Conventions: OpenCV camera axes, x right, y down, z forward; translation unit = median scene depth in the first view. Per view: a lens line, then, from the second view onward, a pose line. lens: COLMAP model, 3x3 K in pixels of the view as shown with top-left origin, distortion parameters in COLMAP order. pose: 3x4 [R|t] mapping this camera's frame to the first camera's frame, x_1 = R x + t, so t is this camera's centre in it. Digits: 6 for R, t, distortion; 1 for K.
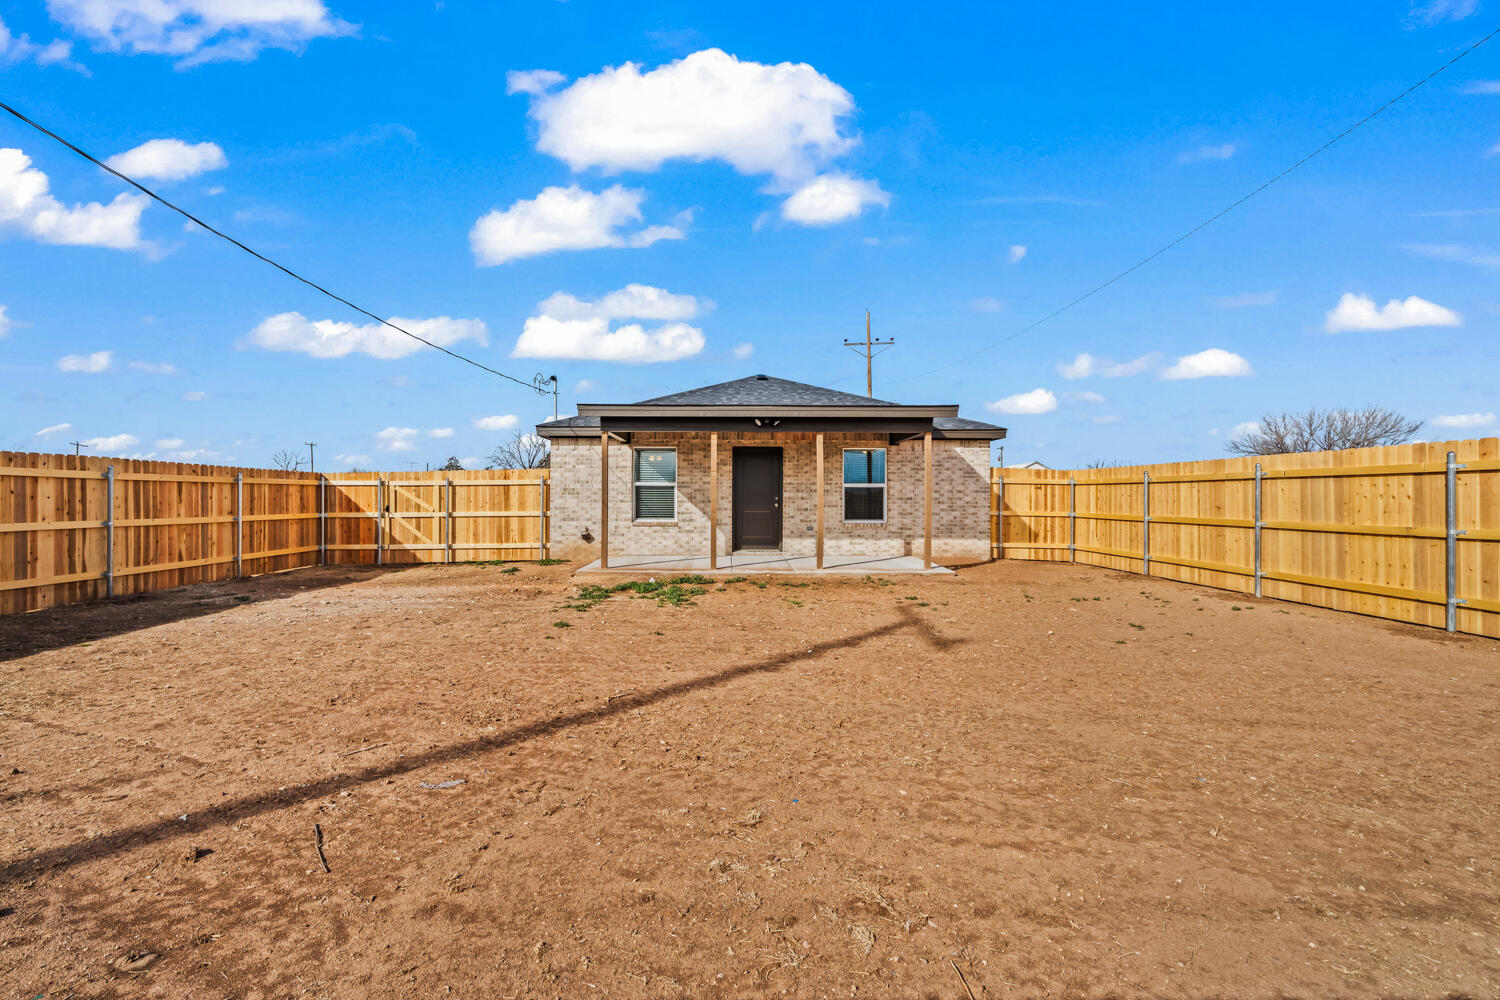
lens RADIAL K [[695.7, 0, 740.5], [0, 695.7, 499.1], [0, 0, 1]] dist [0.002509, -0.000575]
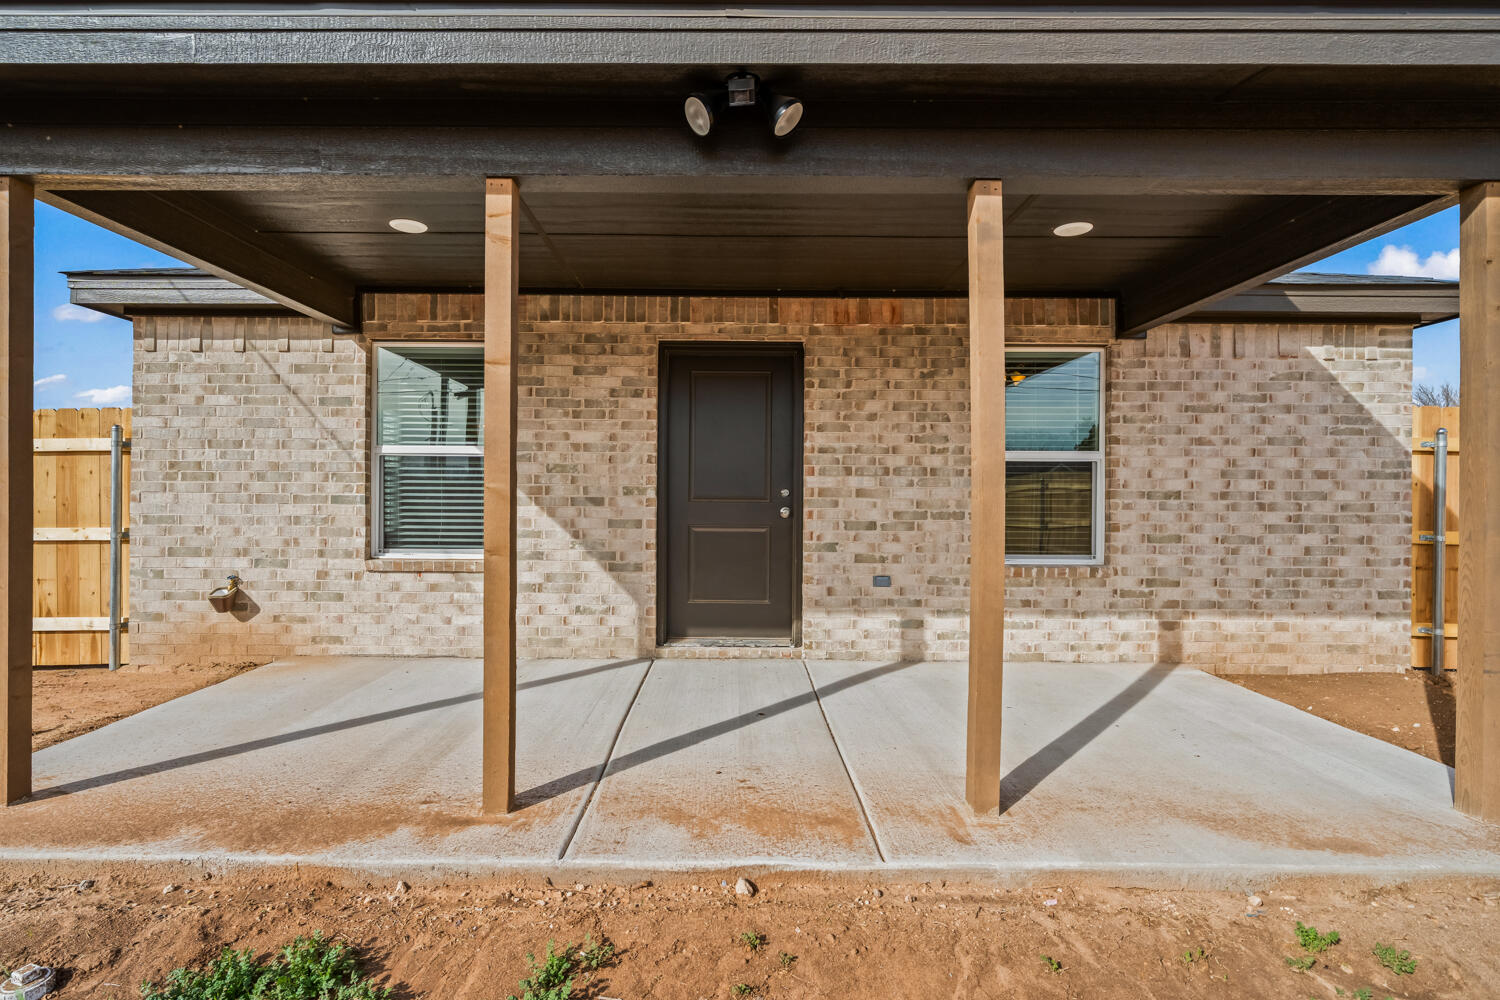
lens RADIAL K [[695.7, 0, 744.7], [0, 695.7, 497.1], [0, 0, 1]] dist [0.002509, -0.000575]
pose [[0.999992, 0.003465, -0.001946, 0.032600], [-0.003451, 0.999971, 0.006851, -0.001359], [0.001970, -0.006844, 0.999975, 0.656633]]
